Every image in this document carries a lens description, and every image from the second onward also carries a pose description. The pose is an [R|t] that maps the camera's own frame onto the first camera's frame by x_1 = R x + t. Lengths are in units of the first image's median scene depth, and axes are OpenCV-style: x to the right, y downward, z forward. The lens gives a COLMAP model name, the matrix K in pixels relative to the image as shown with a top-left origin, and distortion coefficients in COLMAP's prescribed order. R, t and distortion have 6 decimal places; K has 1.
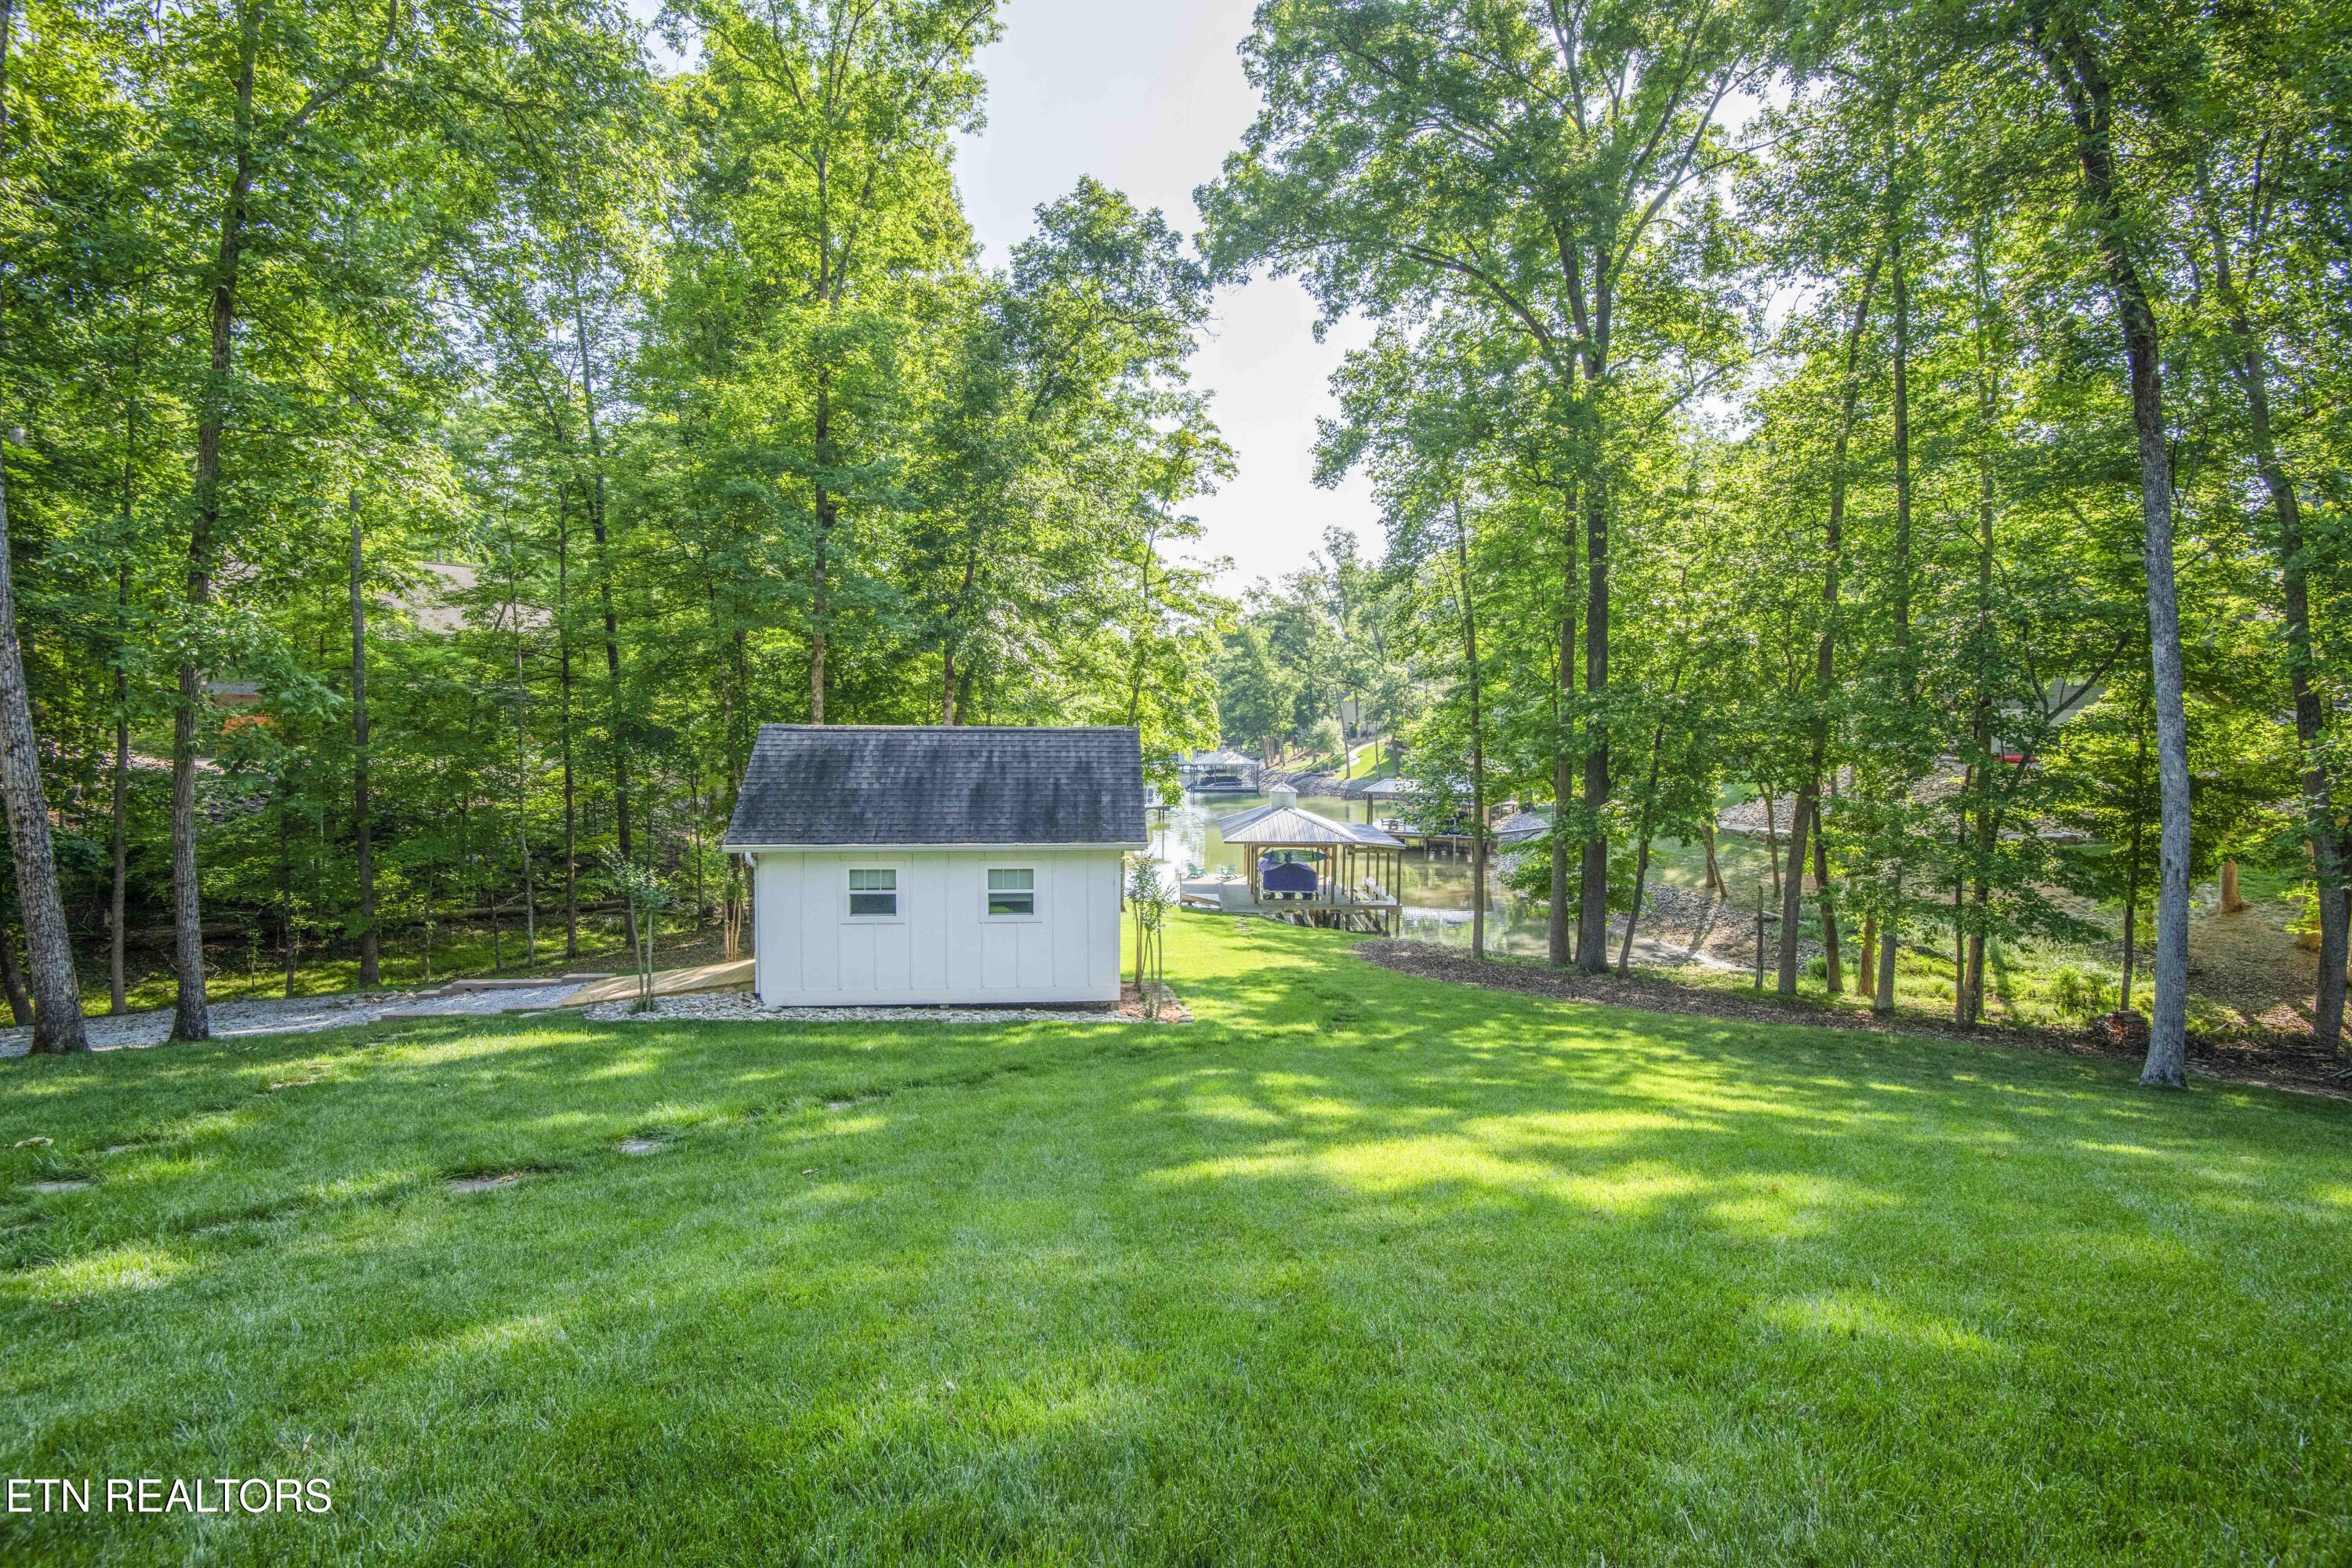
lens RADIAL K [[1105.0, 0, 1176.0], [0, 1105.0, 784.0], [0, 0, 1]] dist [-0.015325, -0.000245]
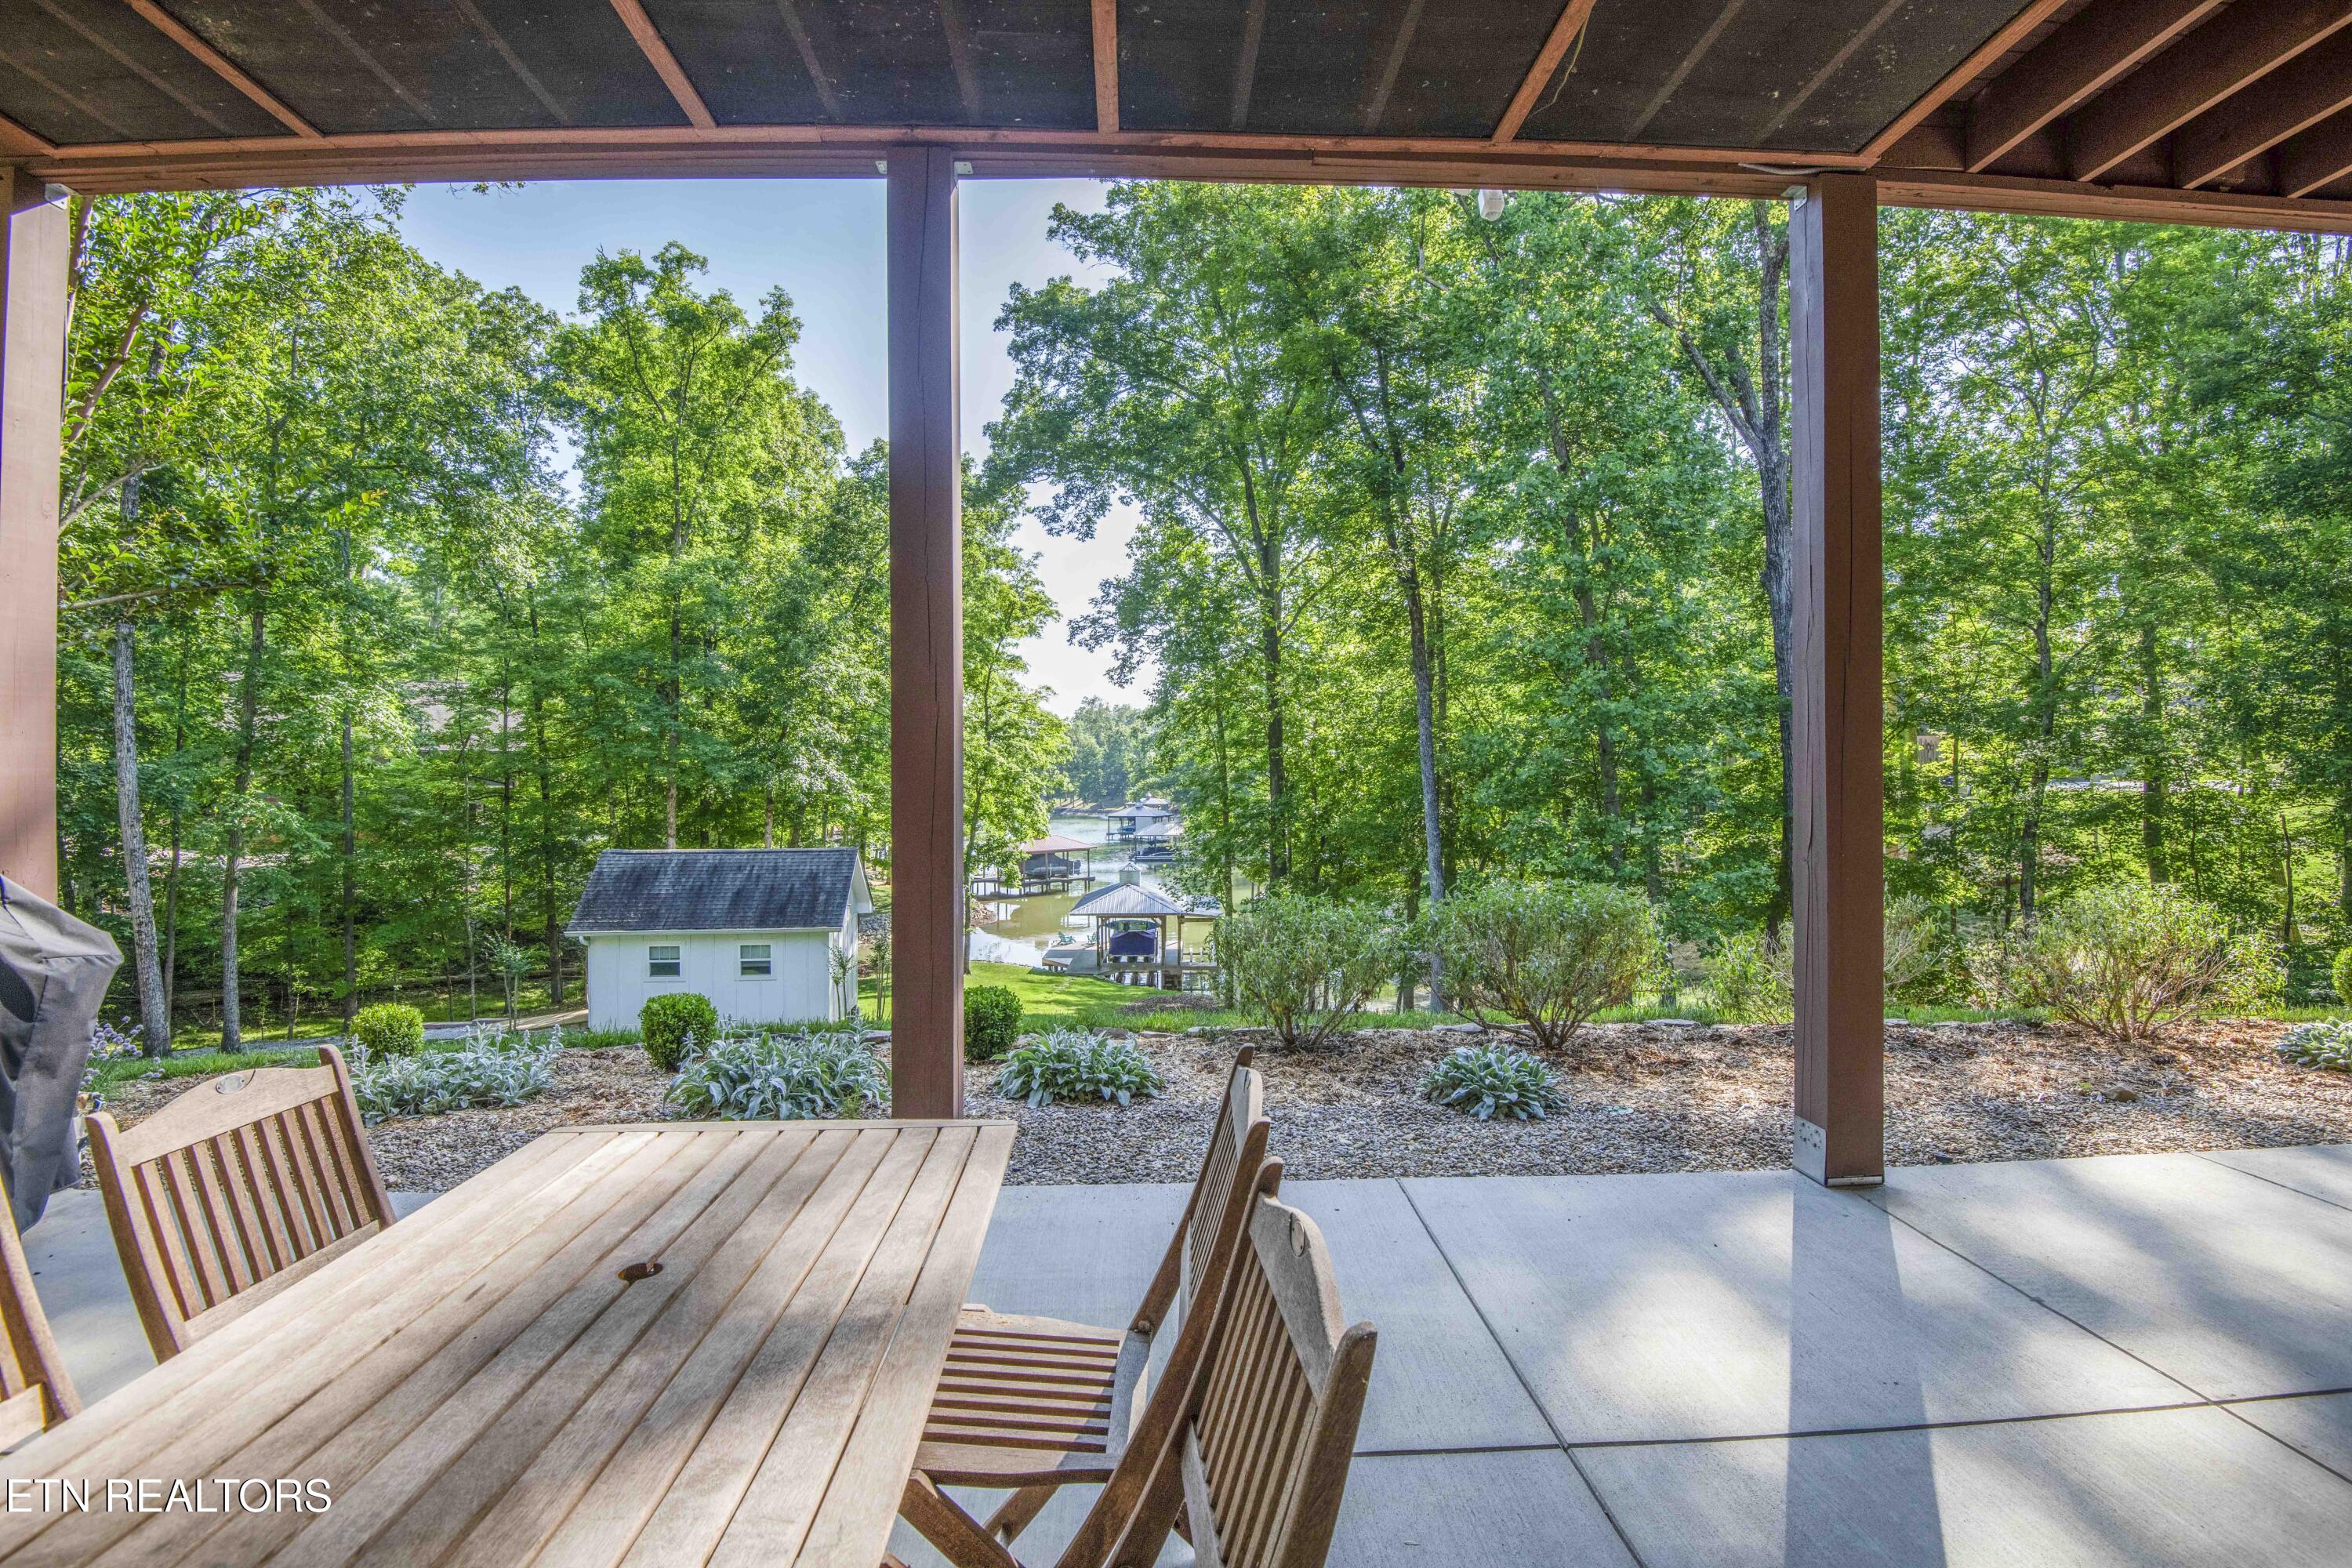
lens RADIAL K [[1105.0, 0, 1176.0], [0, 1105.0, 784.0], [0, 0, 1]] dist [-0.015325, -0.000245]
pose [[0.999906, -0.011754, -0.007030, 0.264540], [0.011341, 0.998354, -0.056218, -0.031809], [0.007679, 0.056133, 0.998394, -0.317707]]
